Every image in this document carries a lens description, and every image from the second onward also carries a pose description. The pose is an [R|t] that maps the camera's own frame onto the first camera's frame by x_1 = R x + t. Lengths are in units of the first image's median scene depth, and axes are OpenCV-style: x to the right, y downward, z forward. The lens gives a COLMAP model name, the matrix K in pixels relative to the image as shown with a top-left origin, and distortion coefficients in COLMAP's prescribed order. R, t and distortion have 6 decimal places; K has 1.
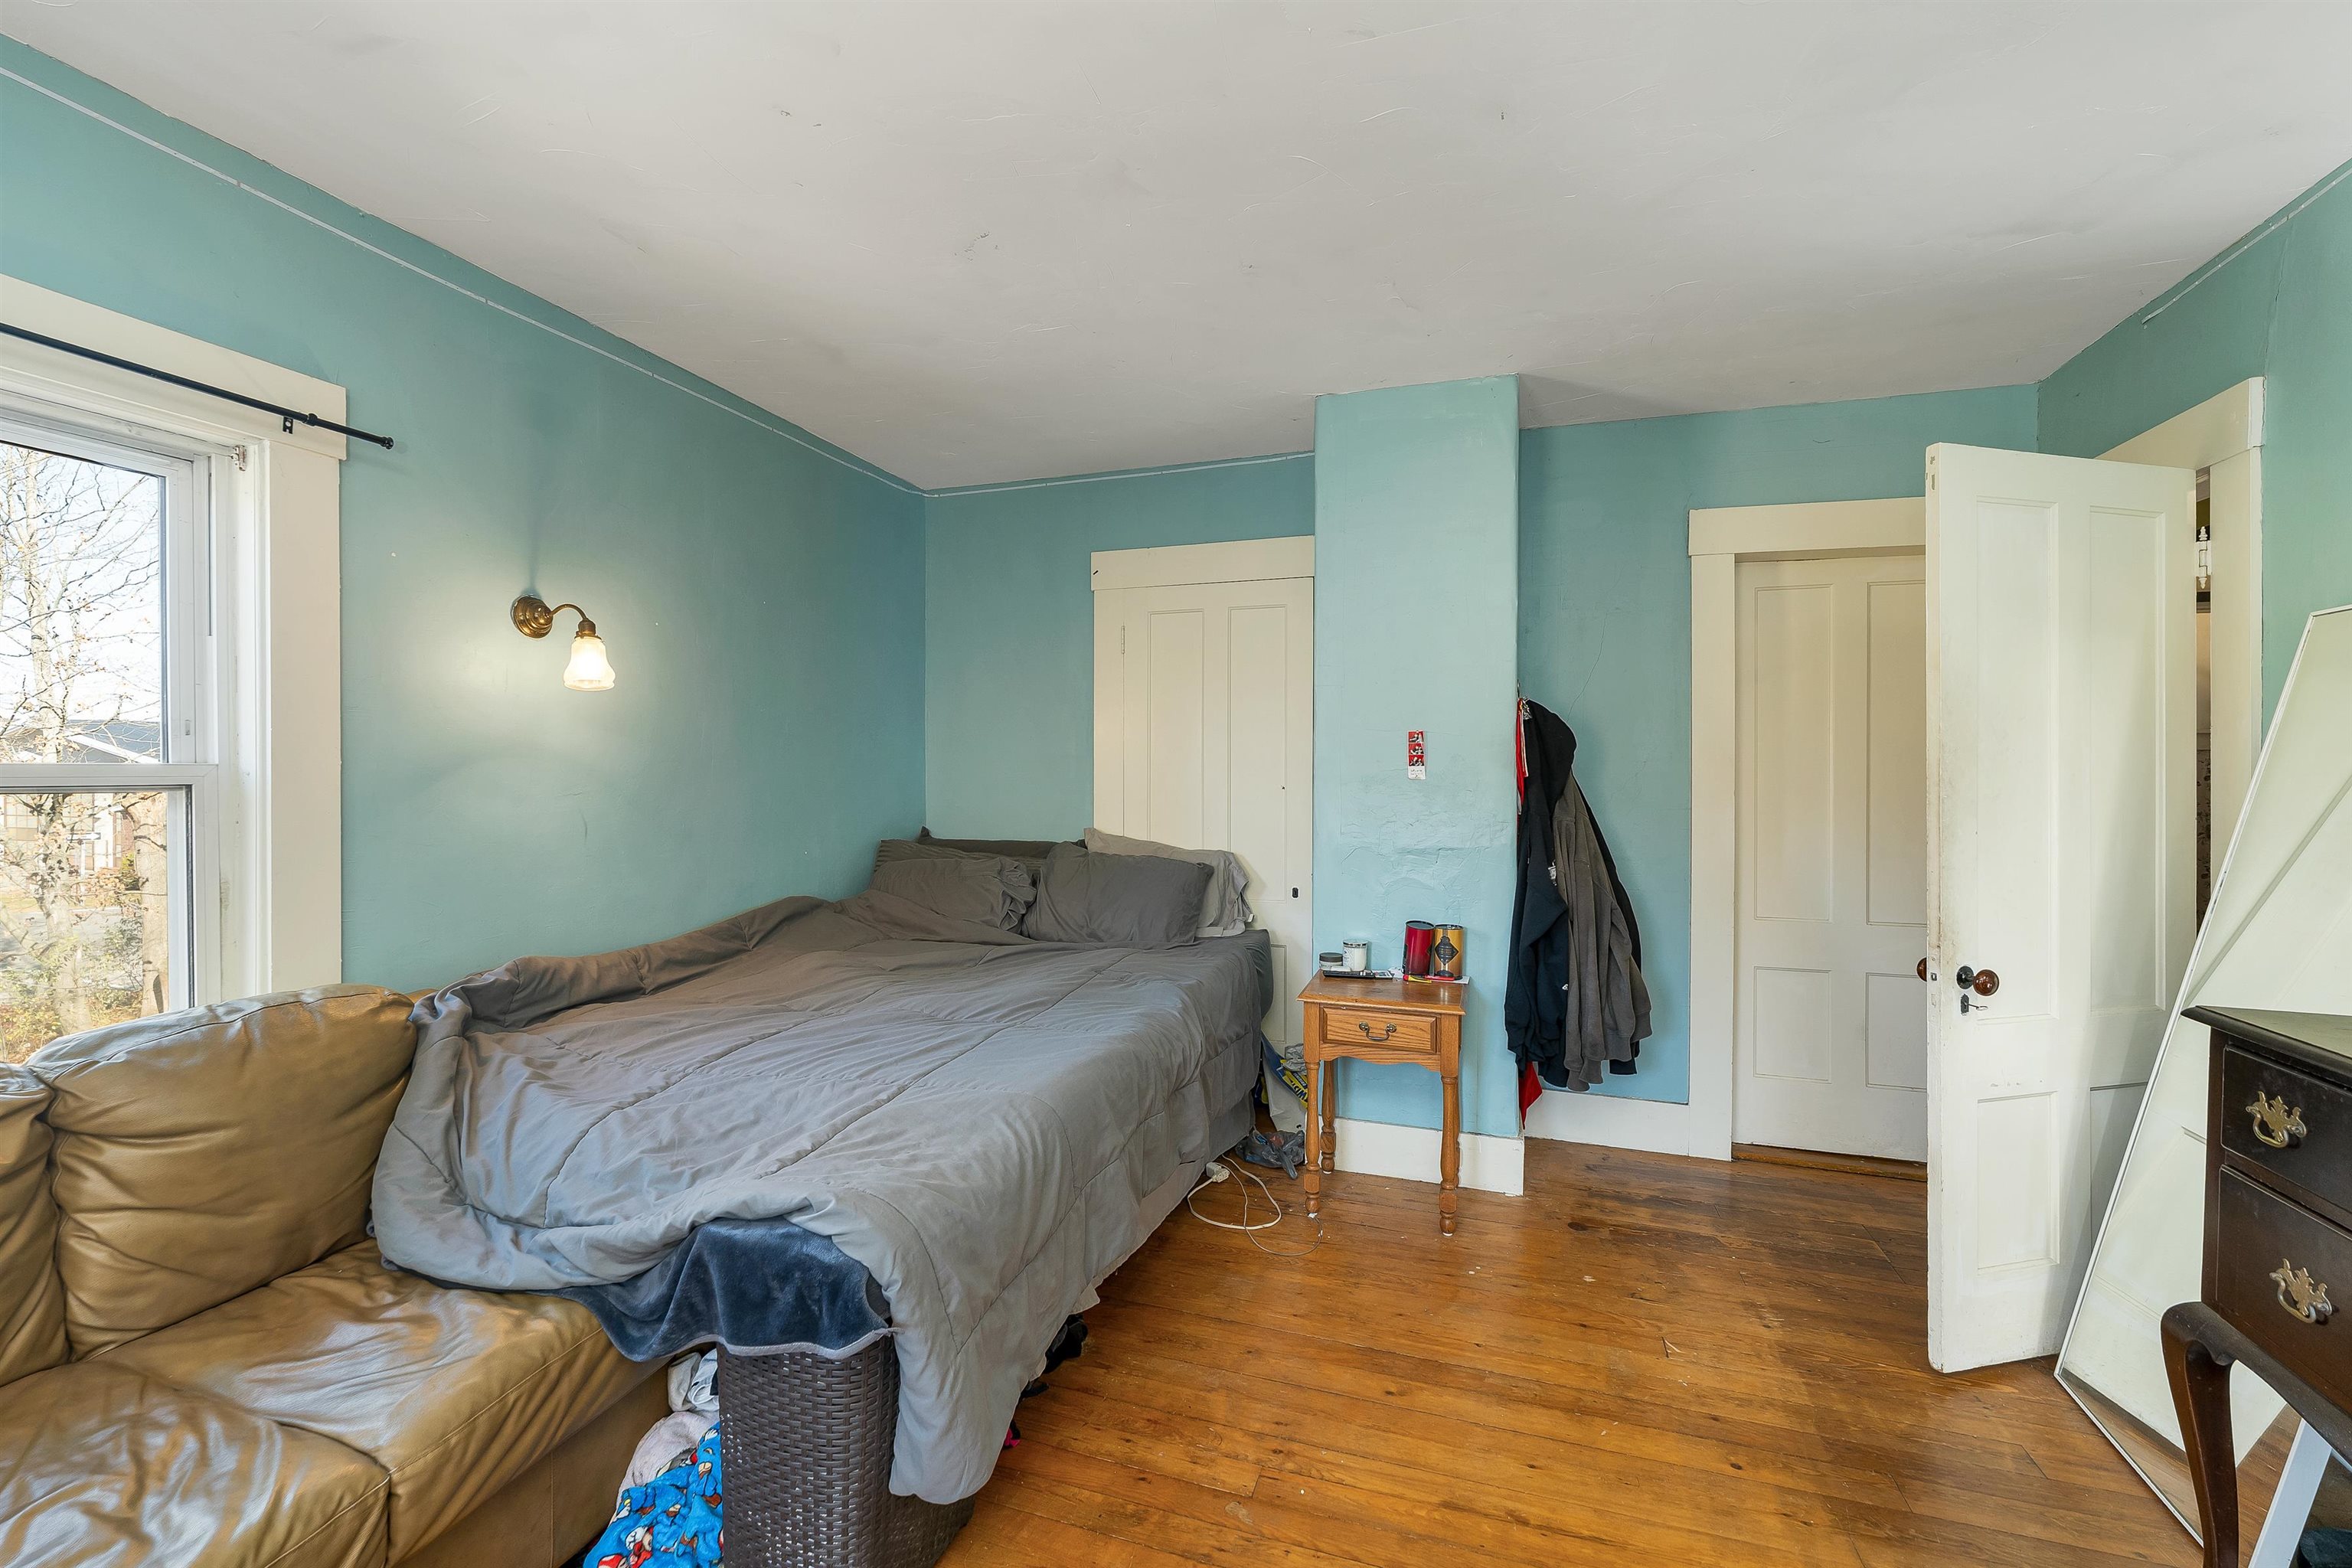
lens RADIAL K [[1005.9, 0, 1180.6], [0, 1005.9, 776.2], [0, 0, 1]] dist [-0.000092, 0.000317]
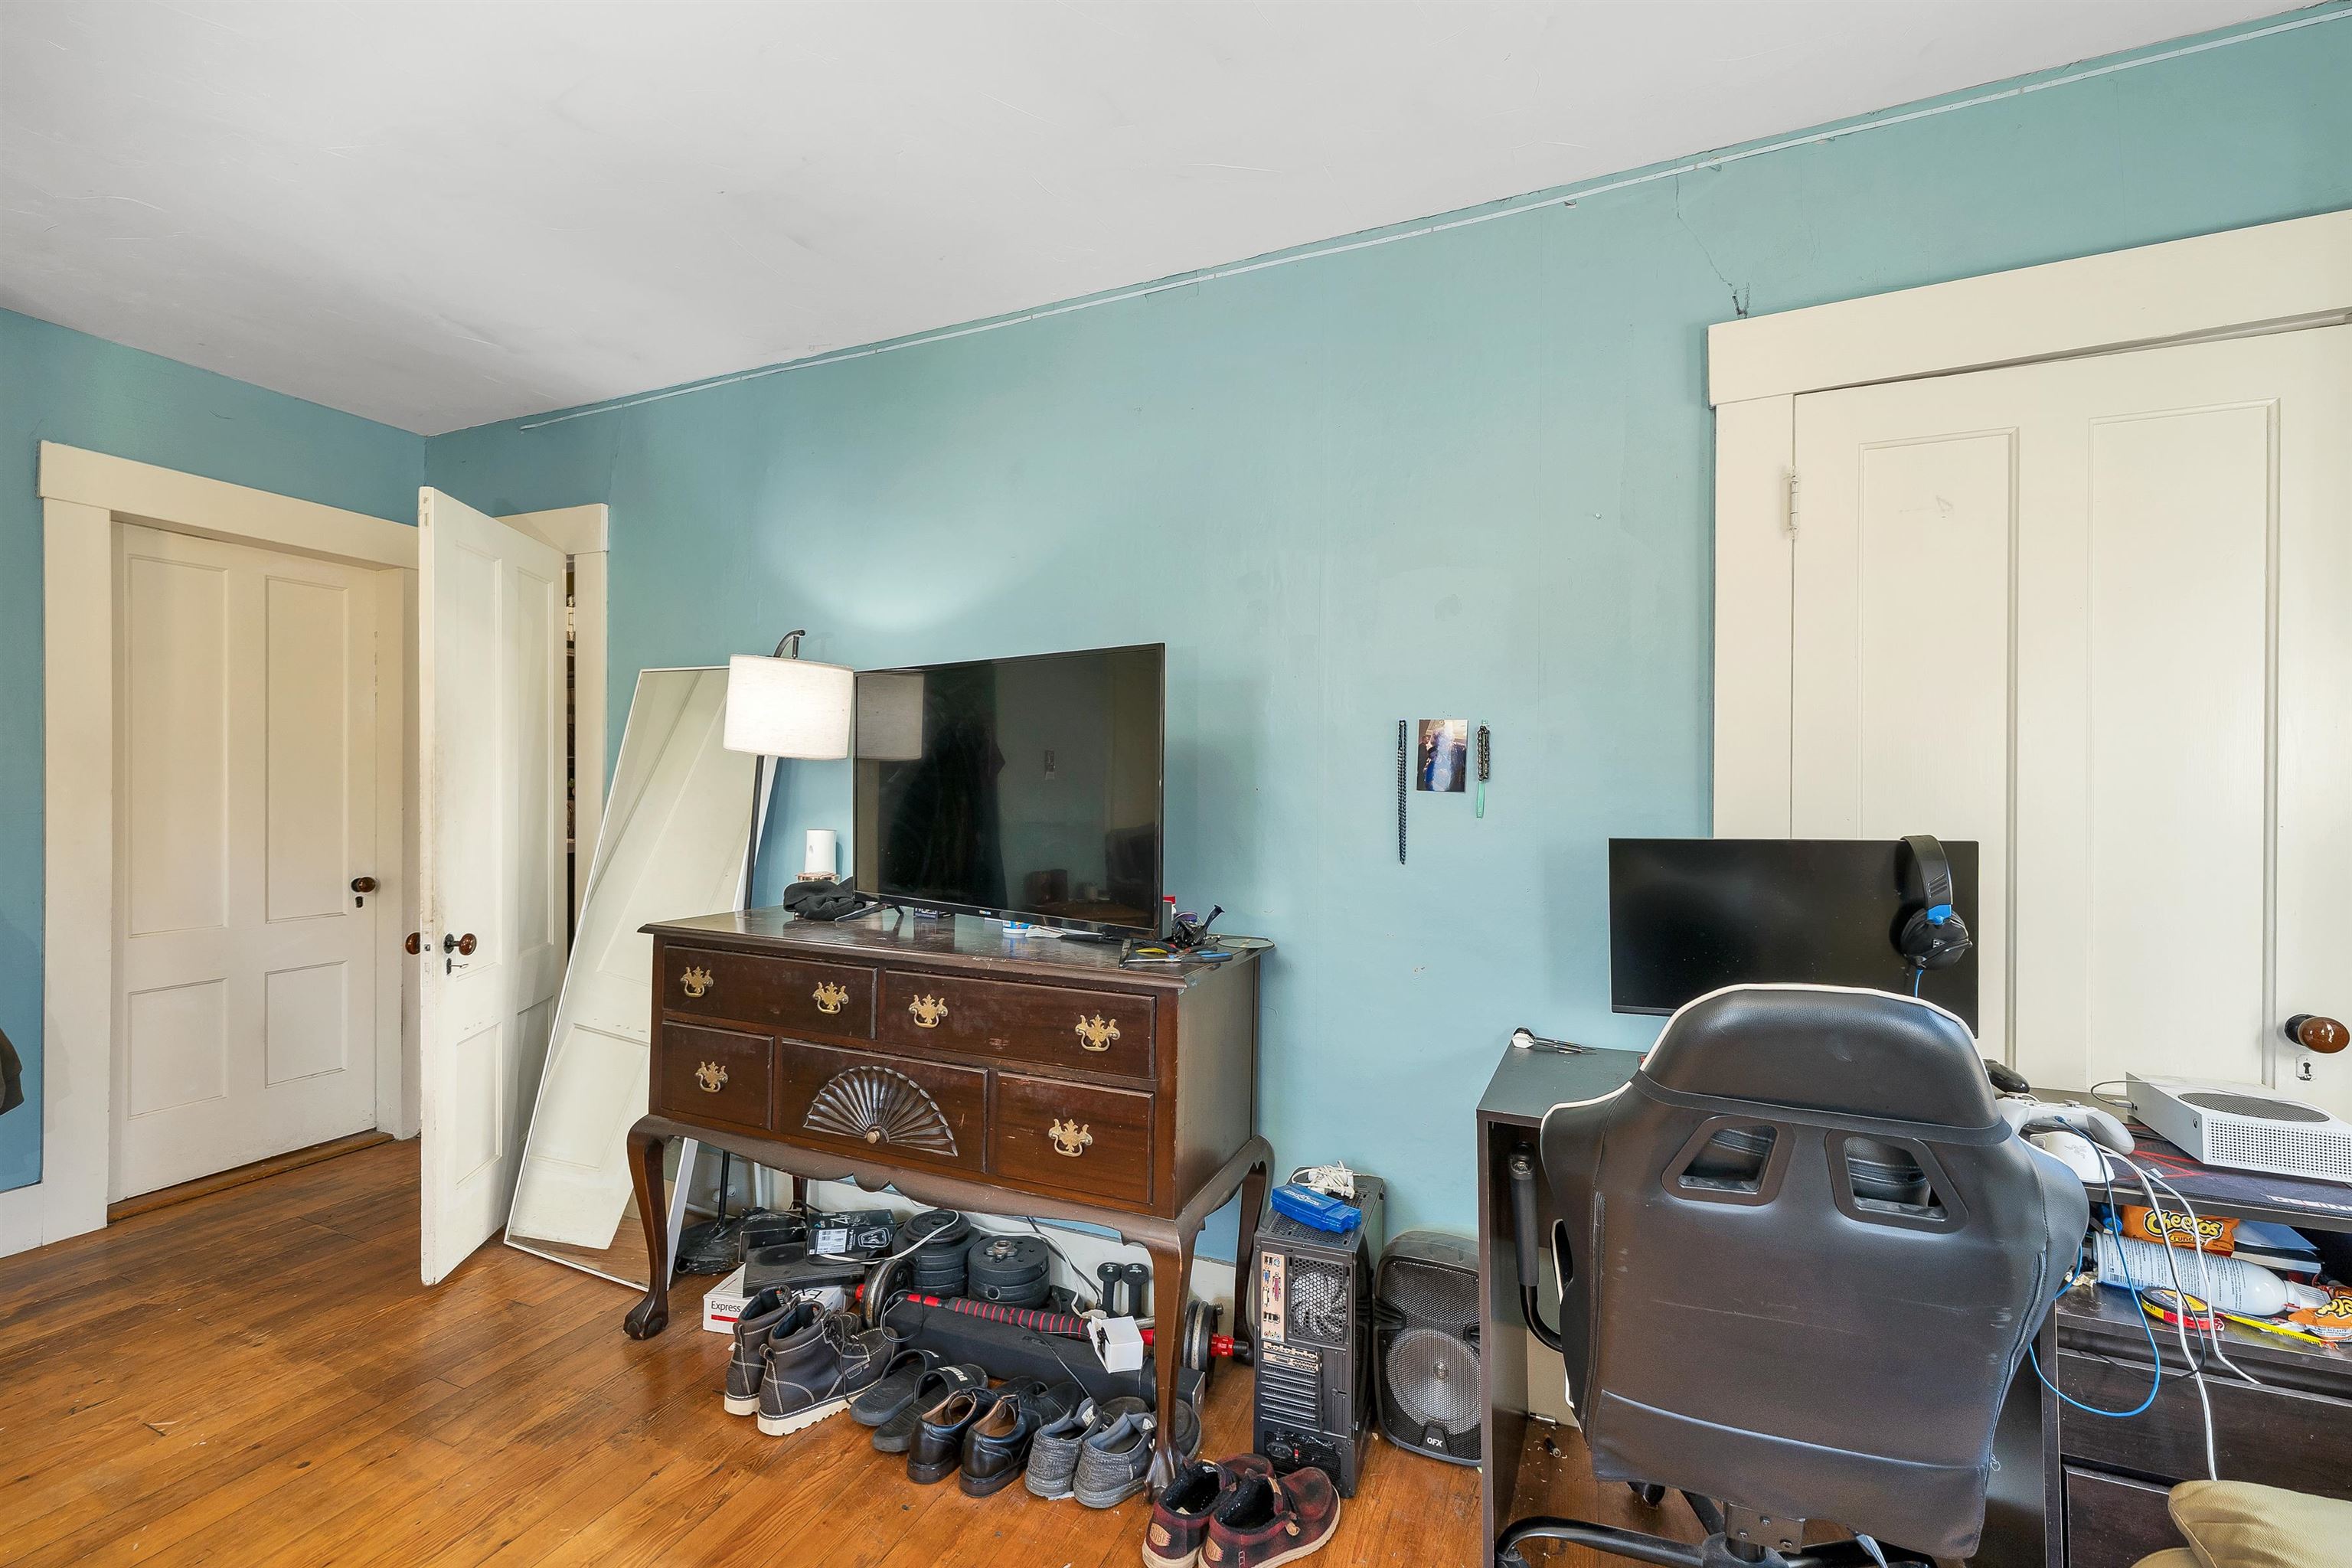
lens RADIAL K [[1005.9, 0, 1184.9], [0, 1005.9, 777.6], [0, 0, 1]] dist [-0.000092, 0.000317]
pose [[0.064567, -0.005520, 0.997898, -0.344219], [-0.002502, 0.999981, 0.005694, -0.004892], [-0.997910, -0.002865, 0.064552, 0.056056]]
